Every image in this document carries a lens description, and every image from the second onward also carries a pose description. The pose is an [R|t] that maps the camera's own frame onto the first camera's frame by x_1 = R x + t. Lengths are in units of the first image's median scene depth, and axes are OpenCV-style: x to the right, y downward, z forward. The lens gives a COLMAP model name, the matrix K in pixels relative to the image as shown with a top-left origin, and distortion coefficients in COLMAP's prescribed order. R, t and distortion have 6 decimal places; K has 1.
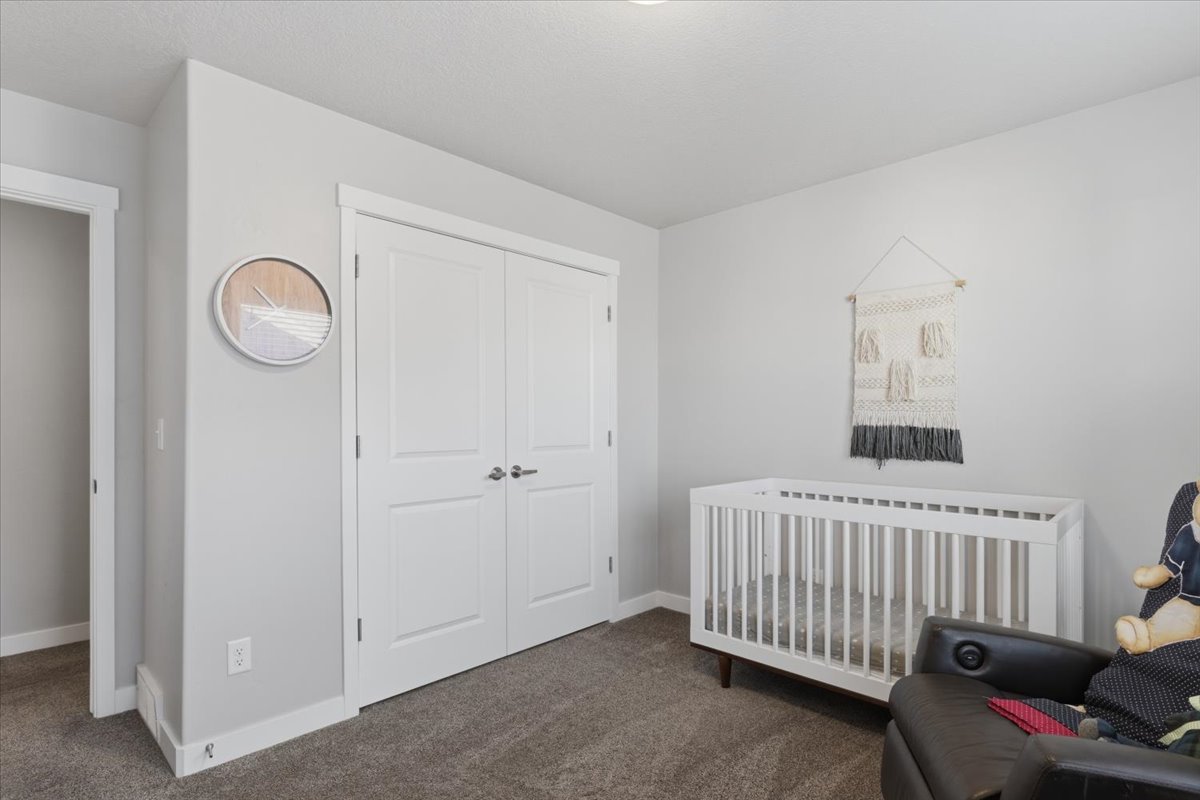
lens RADIAL K [[588.1, 0, 571.3], [0, 588.1, 422.1], [0, 0, 1]] dist [0.001905, -0.000691]
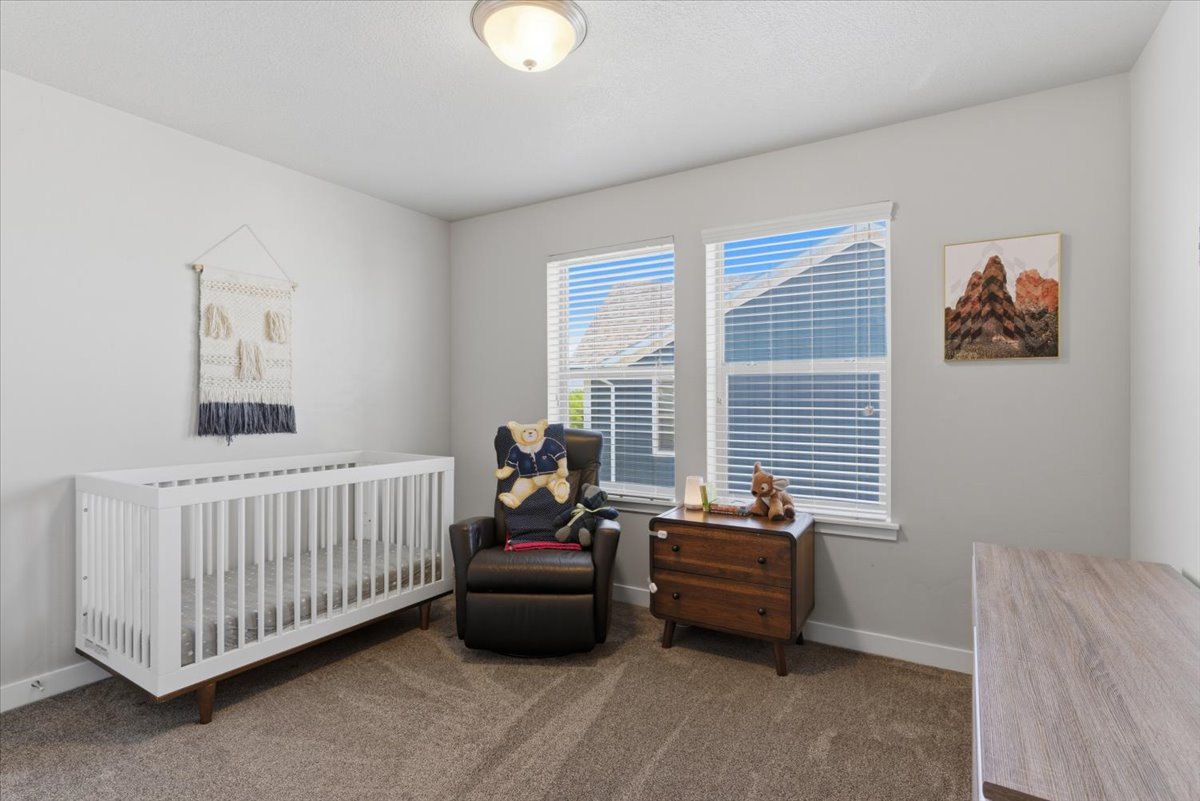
lens RADIAL K [[588.1, 0, 600.4], [0, 588.1, 397.0], [0, 0, 1]] dist [0.001905, -0.000691]
pose [[-0.220677, 0.005760, 0.975330, -0.643742], [-0.002003, 0.999978, -0.006359, 0.002027], [-0.975345, -0.003357, -0.220661, 0.631243]]
